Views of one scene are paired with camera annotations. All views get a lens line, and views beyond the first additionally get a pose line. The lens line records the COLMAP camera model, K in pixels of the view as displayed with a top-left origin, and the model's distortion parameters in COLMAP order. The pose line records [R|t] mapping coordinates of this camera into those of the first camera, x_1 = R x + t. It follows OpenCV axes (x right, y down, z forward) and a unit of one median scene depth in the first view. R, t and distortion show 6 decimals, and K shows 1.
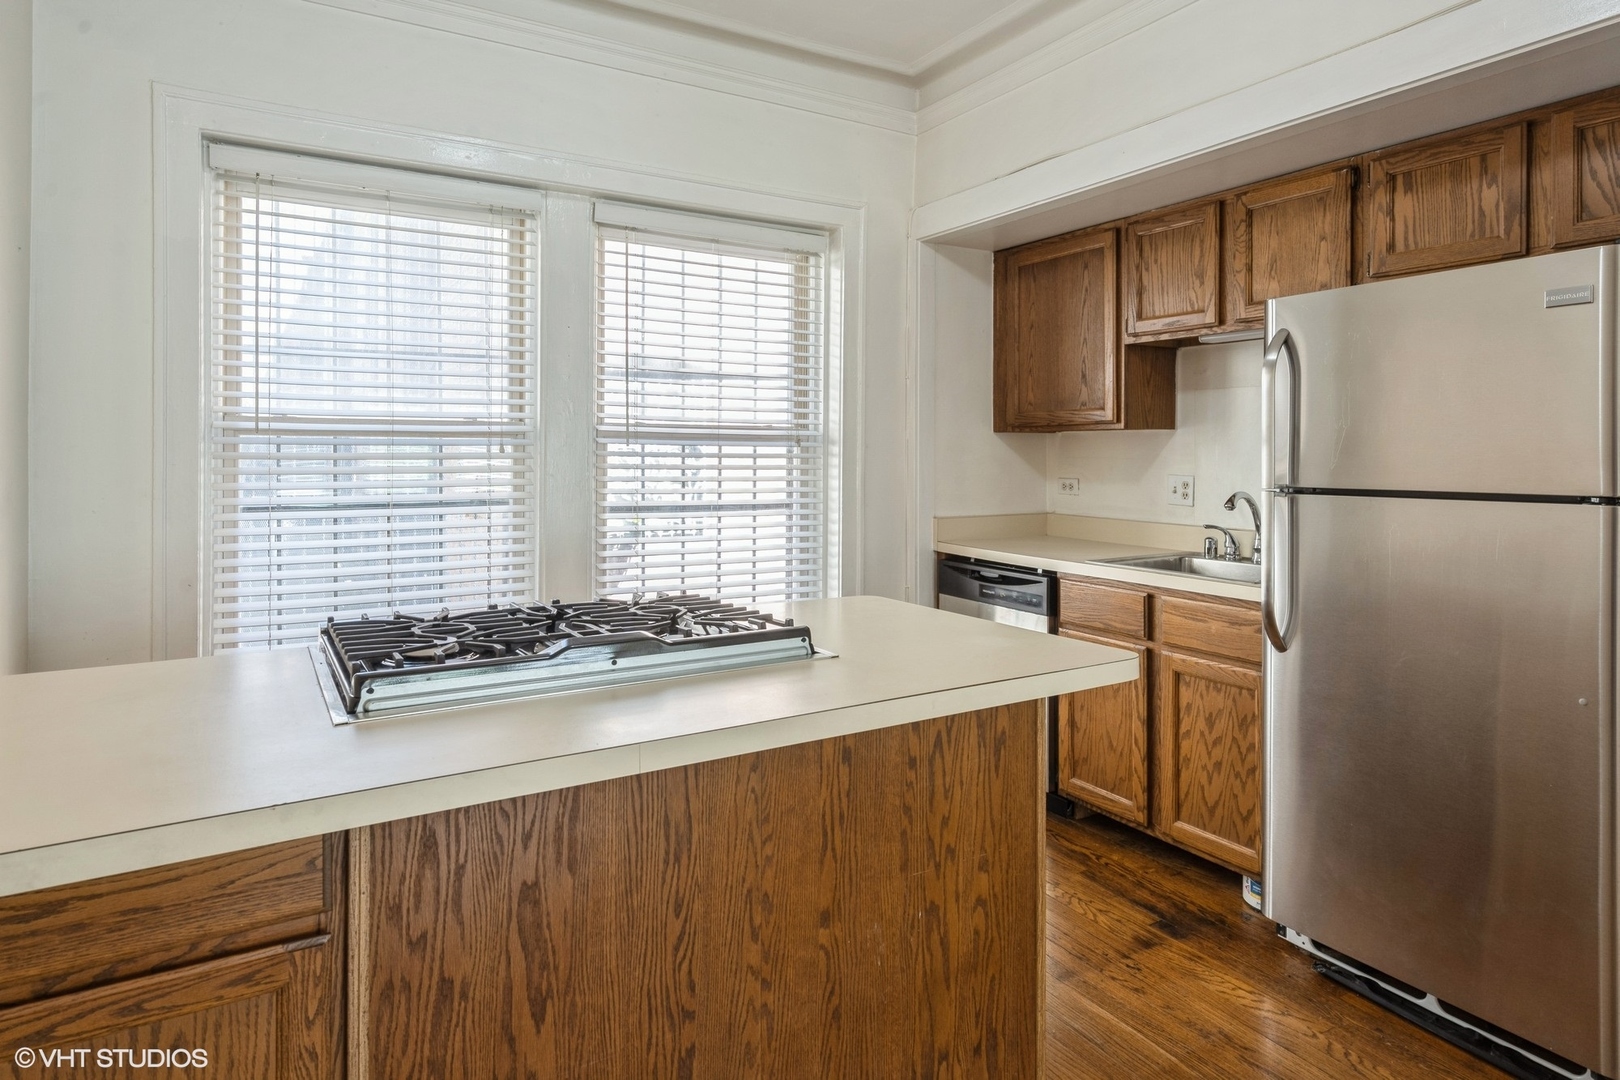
lens RADIAL K [[921.9, 0, 792.1], [0, 921.9, 458.0], [0, 0, 1]] dist [0.002934, -0.001909]
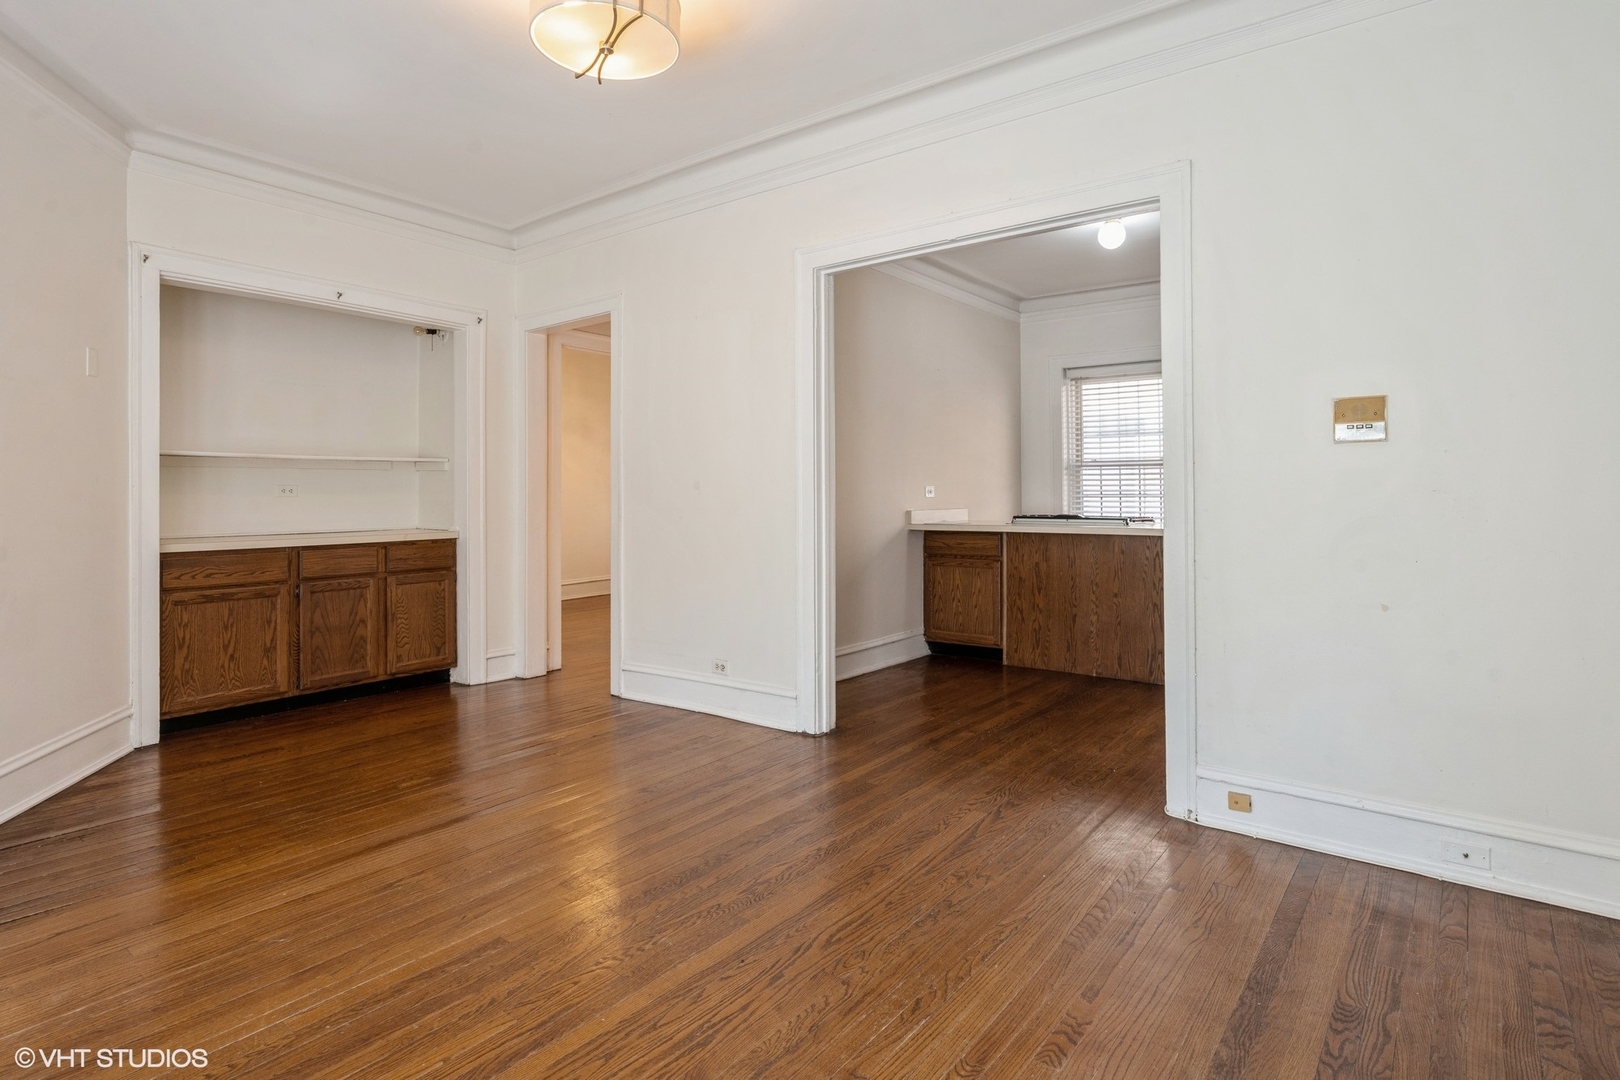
lens RADIAL K [[848.9, 0, 804.8], [0, 848.9, 480.3], [0, 0, 1]] dist [-0.003444, -0.000371]
pose [[0.374377, -0.015344, -0.927149, 1.665282], [0.001798, 0.999873, -0.015822, 0.060820], [0.927275, 0.004257, 0.374358, -0.859838]]
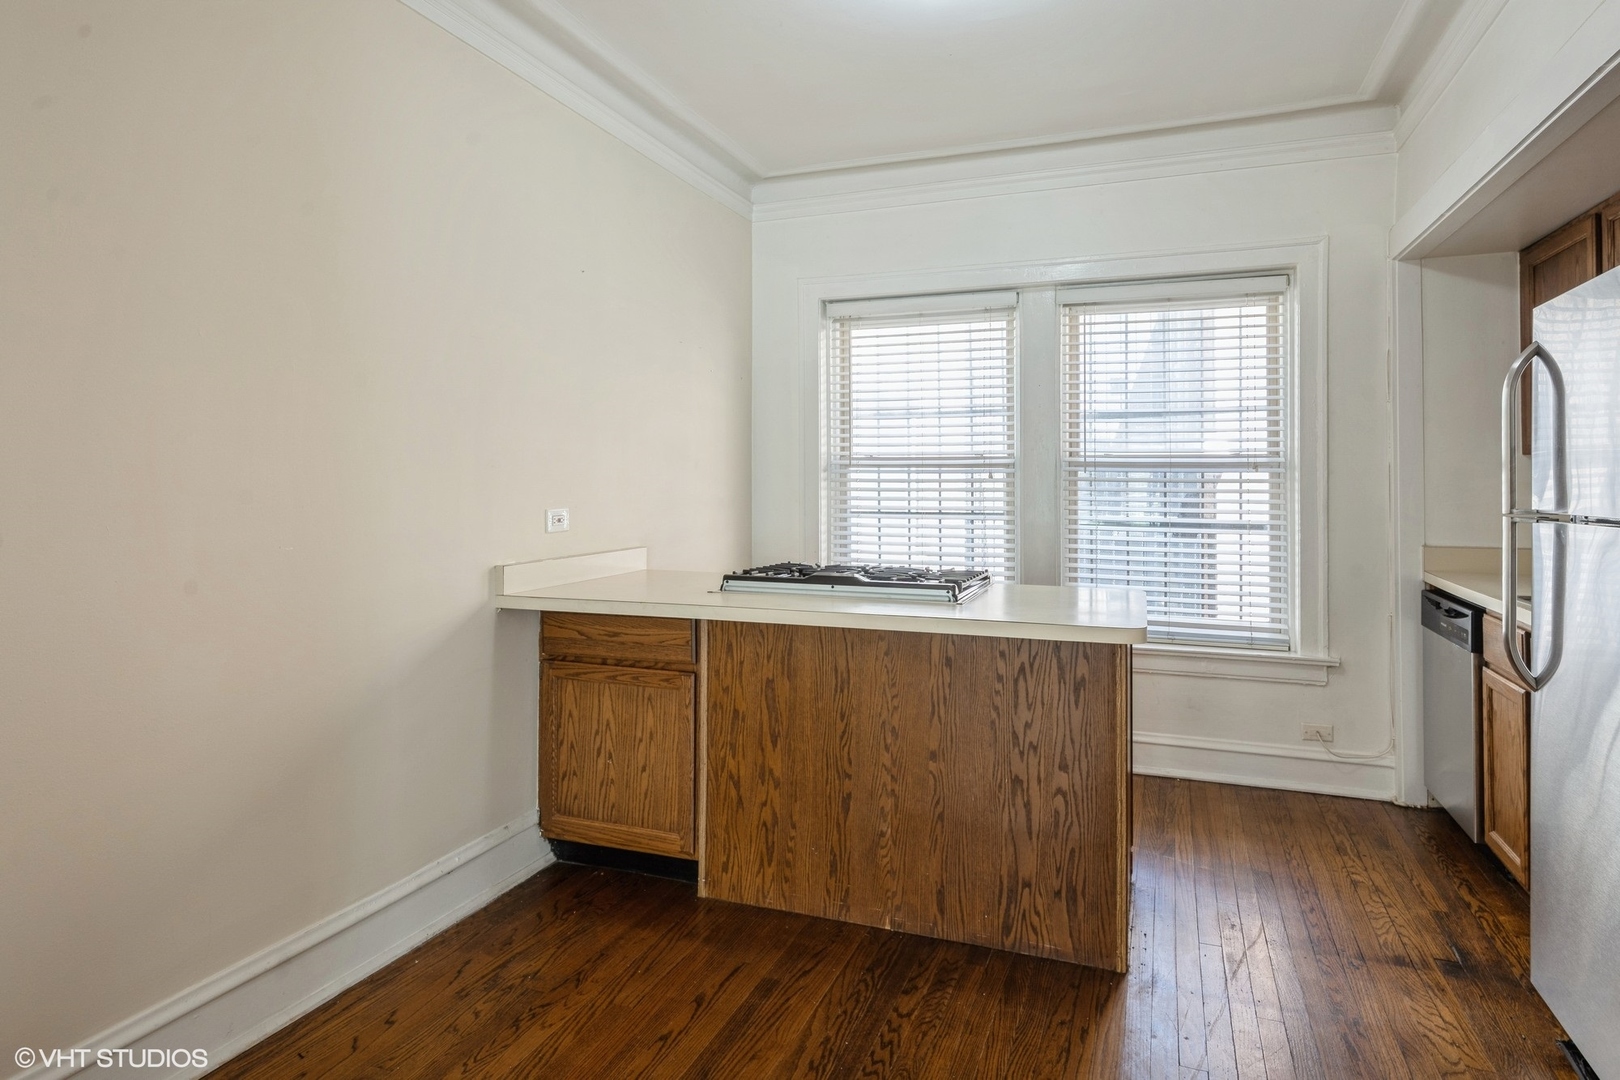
lens RADIAL K [[921.9, 0, 799.1], [0, 921.9, 474.8], [0, 0, 1]] dist [0.002934, -0.001909]
pose [[0.618742, -0.005941, -0.785572, 0.746741], [-0.003608, 0.999939, -0.010404, 0.005329], [0.785586, 0.009271, 0.618683, -0.141779]]
